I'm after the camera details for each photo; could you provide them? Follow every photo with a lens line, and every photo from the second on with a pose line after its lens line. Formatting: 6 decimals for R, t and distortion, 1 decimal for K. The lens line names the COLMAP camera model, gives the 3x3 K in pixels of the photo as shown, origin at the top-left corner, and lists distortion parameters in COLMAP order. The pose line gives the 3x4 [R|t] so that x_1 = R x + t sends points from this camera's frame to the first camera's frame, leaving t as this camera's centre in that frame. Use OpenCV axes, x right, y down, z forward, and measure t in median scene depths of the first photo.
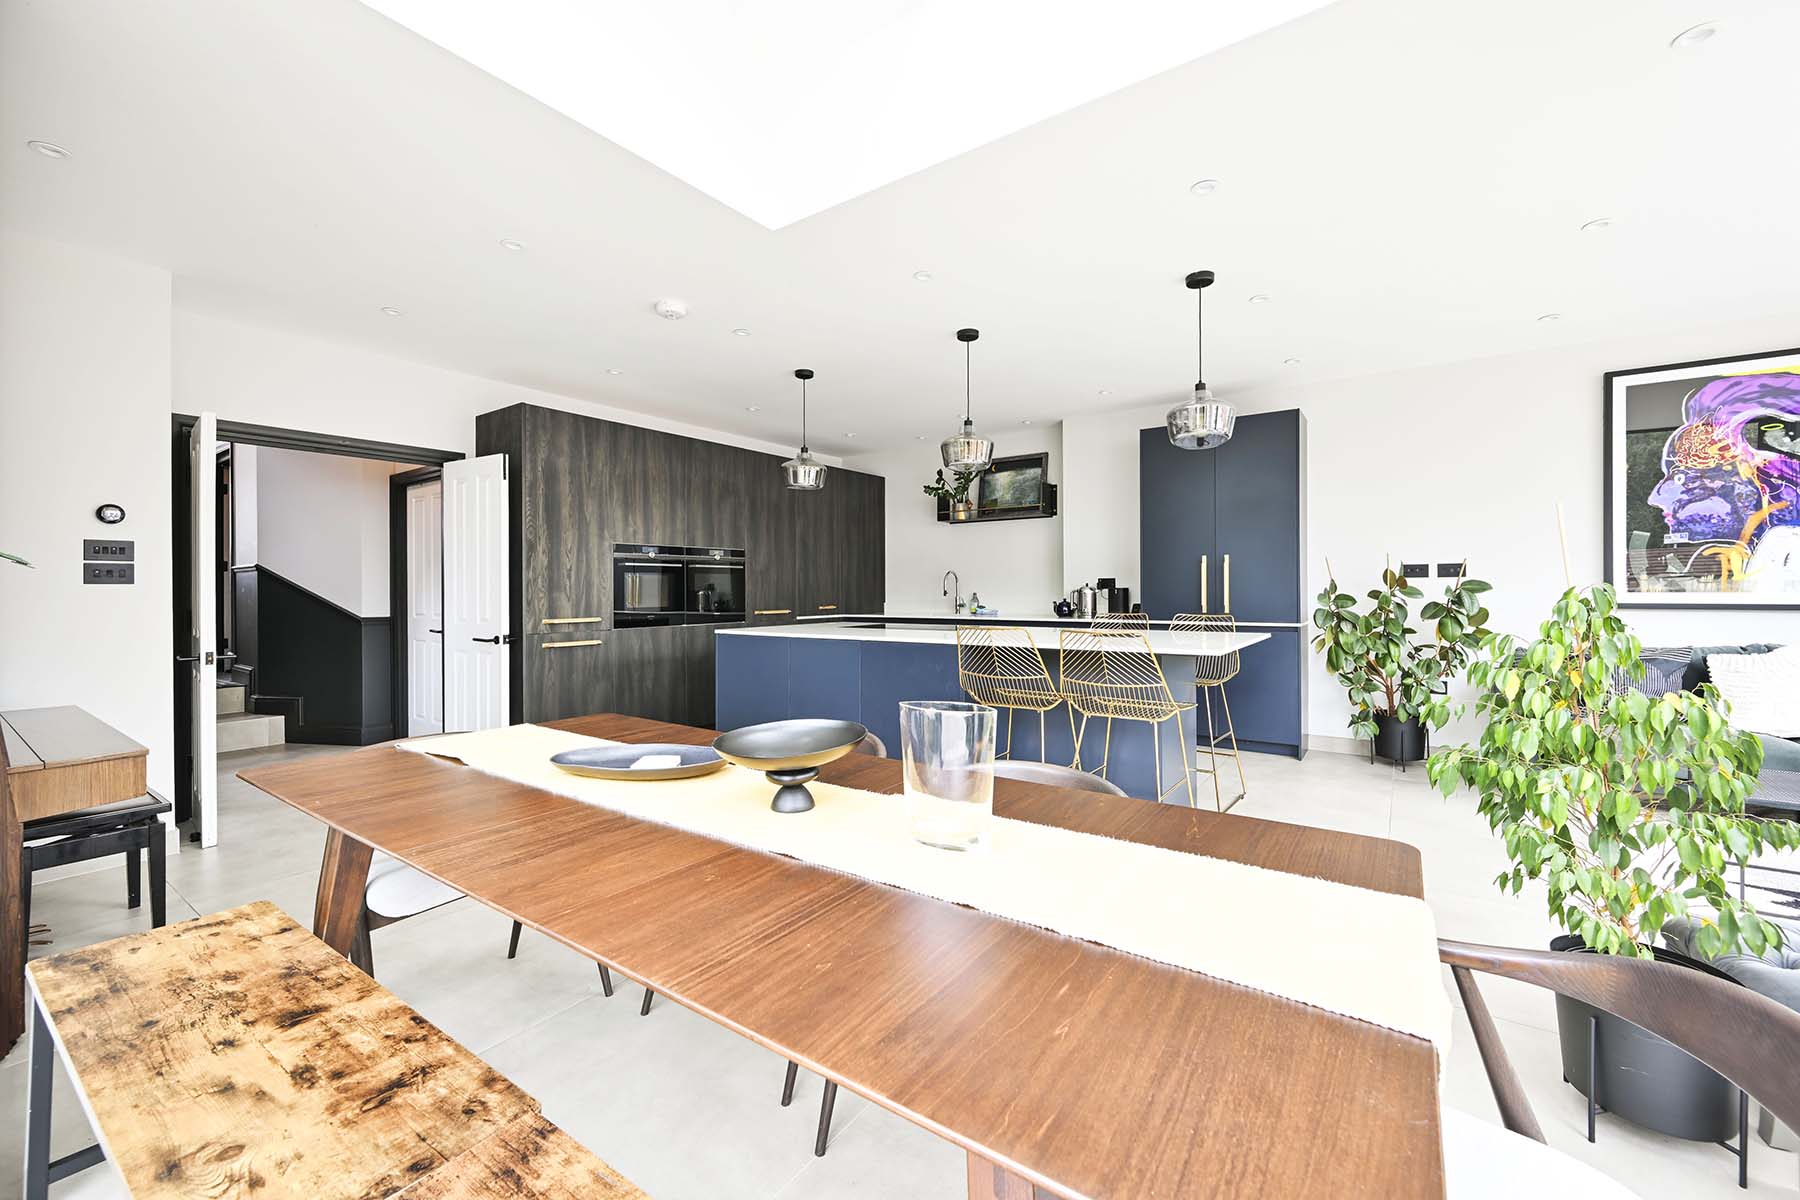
lens RADIAL K [[701.1, 0, 910.5], [0, 701.1, 591.8], [0, 0, 1]] dist [-0.007854, 0.001724]
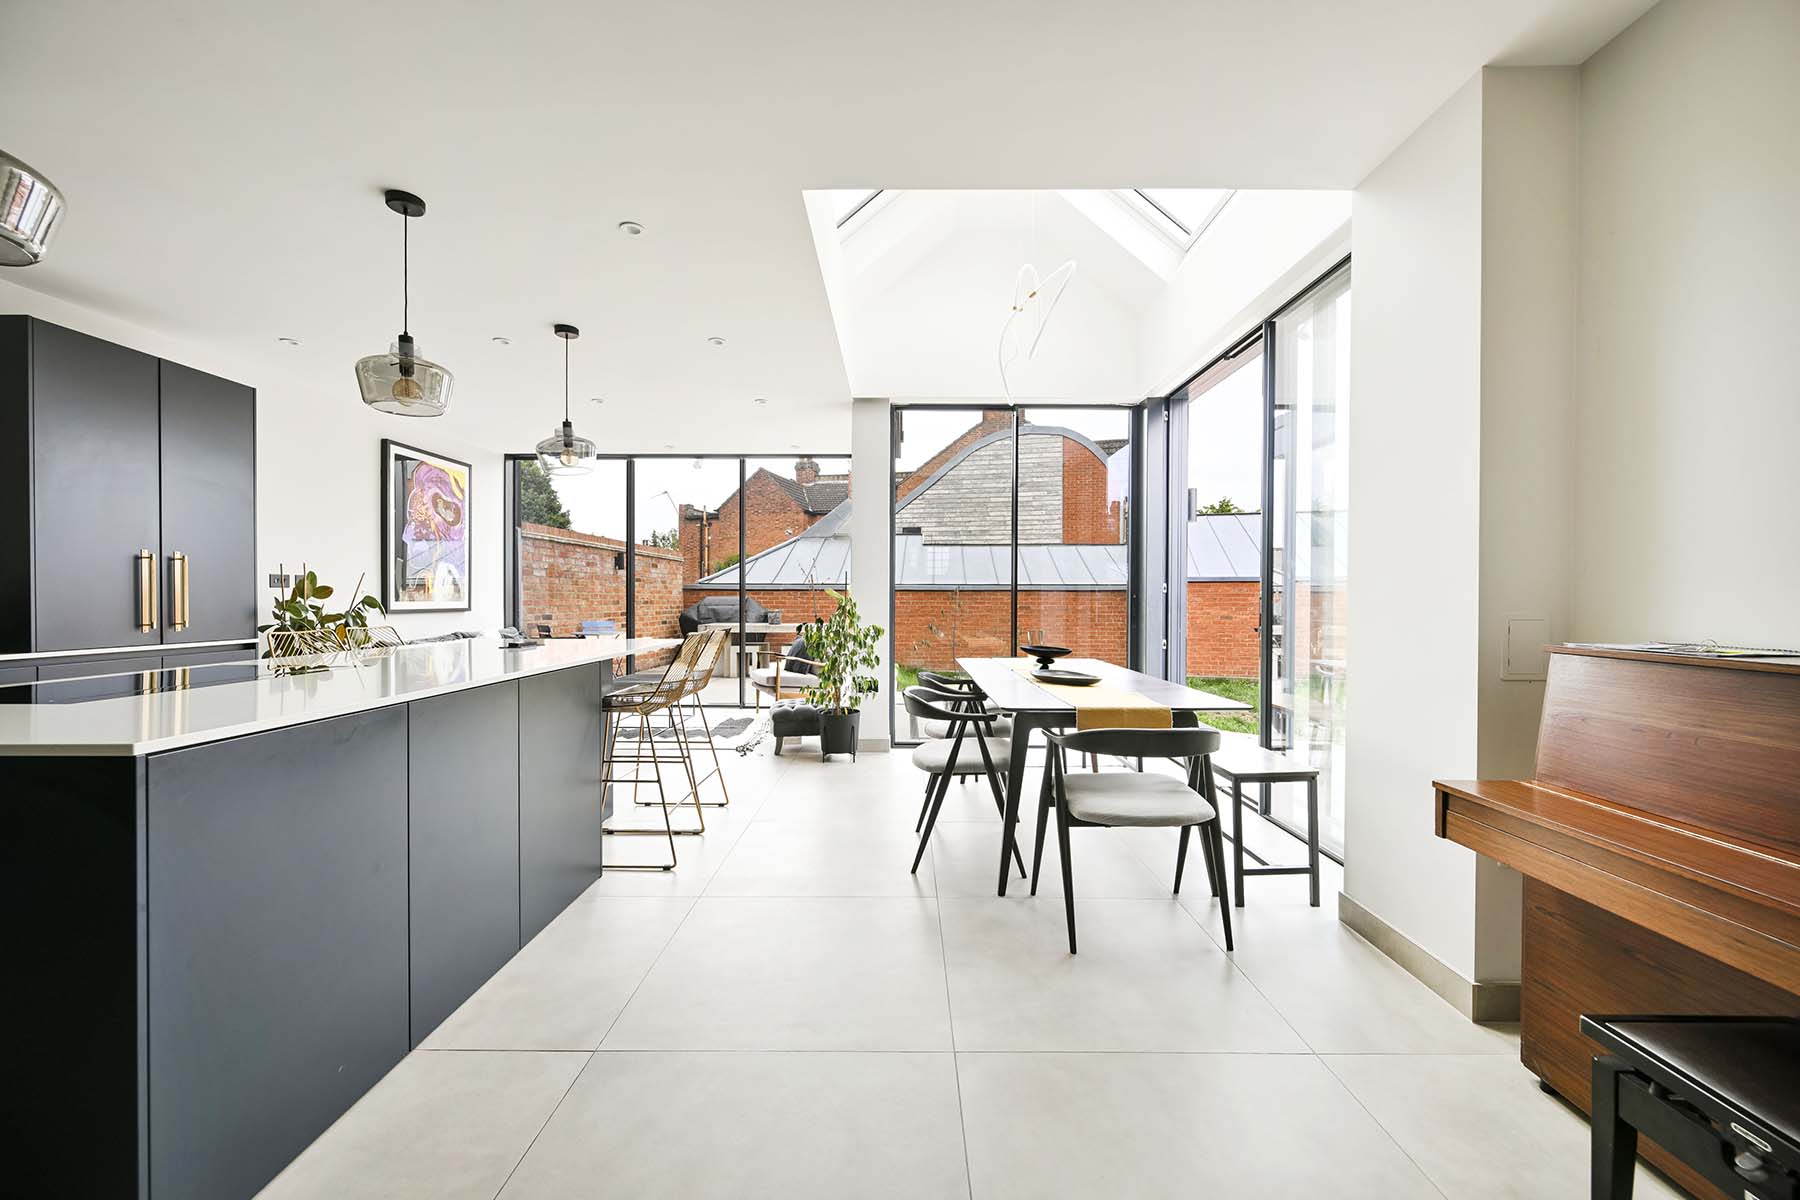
lens RADIAL K [[701.1, 0, 890.1], [0, 701.1, 601.0], [0, 0, 1]] dist [-0.007854, 0.001724]
pose [[-0.548573, -0.000197, 0.836103, -0.565115], [0.004480, 0.999985, 0.003175, 0.000076], [-0.836091, 0.005487, -0.548564, 0.782843]]
